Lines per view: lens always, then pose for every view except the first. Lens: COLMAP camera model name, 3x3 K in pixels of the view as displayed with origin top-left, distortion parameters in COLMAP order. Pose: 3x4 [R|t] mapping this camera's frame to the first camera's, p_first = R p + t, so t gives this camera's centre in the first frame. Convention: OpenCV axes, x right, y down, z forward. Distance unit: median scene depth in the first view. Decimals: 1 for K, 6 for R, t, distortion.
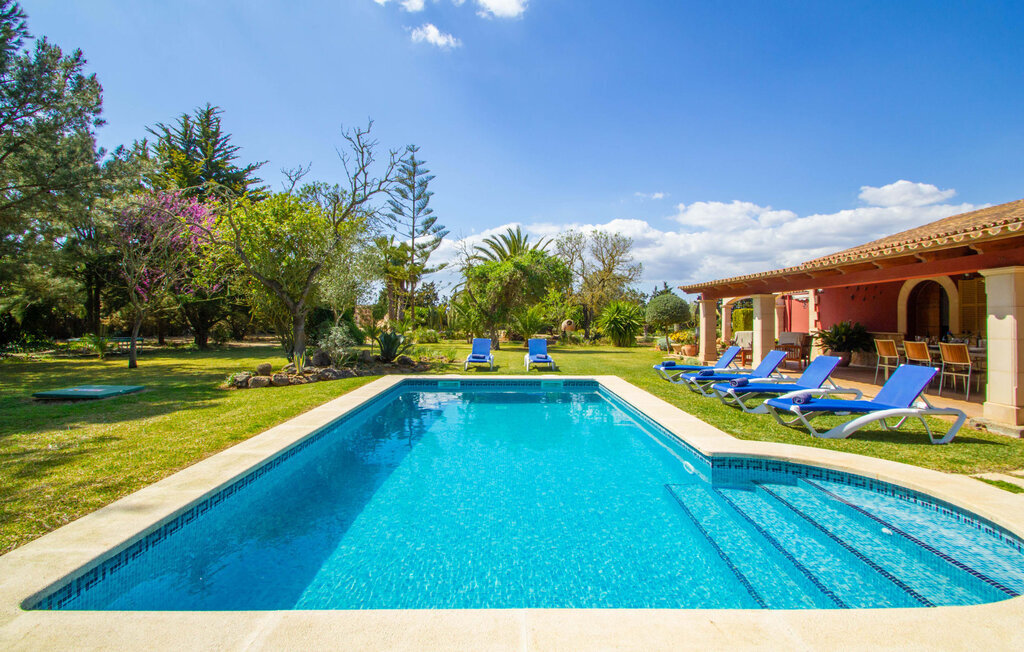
lens RADIAL K [[484.7, 0, 514.6], [0, 484.7, 322.7], [0, 0, 1]] dist [-0.000027, -0.000079]
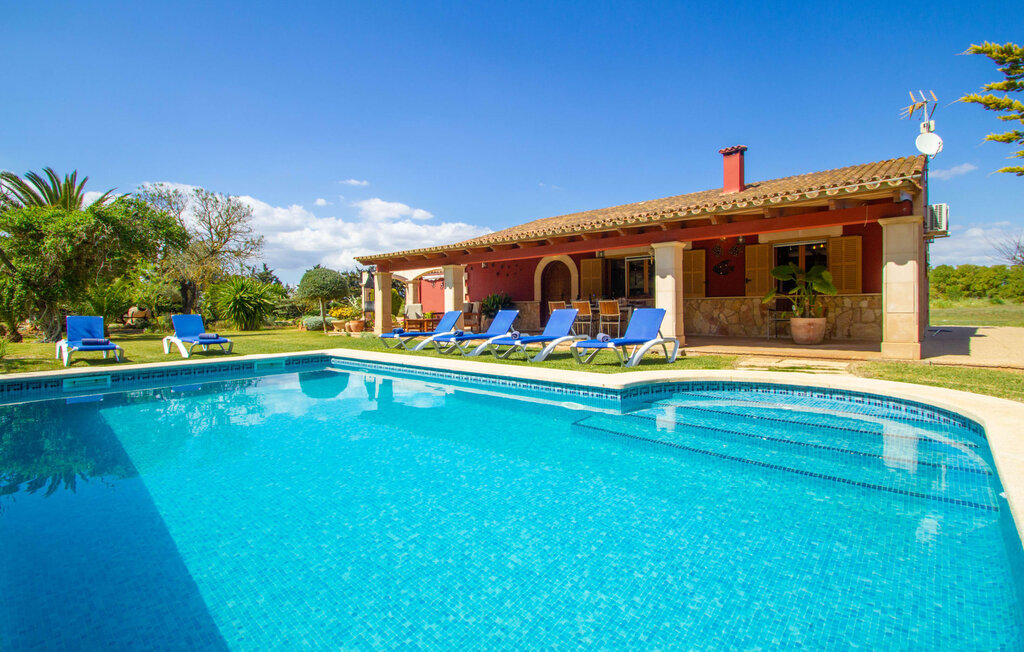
lens RADIAL K [[484.7, 0, 510.5], [0, 484.7, 317.5], [0, 0, 1]] dist [-0.000027, -0.000079]
pose [[0.685976, -0.024405, 0.727215, -0.143184], [0.014974, 0.999699, 0.019426, 0.029022], [-0.727470, -0.002436, 0.686135, 0.131081]]
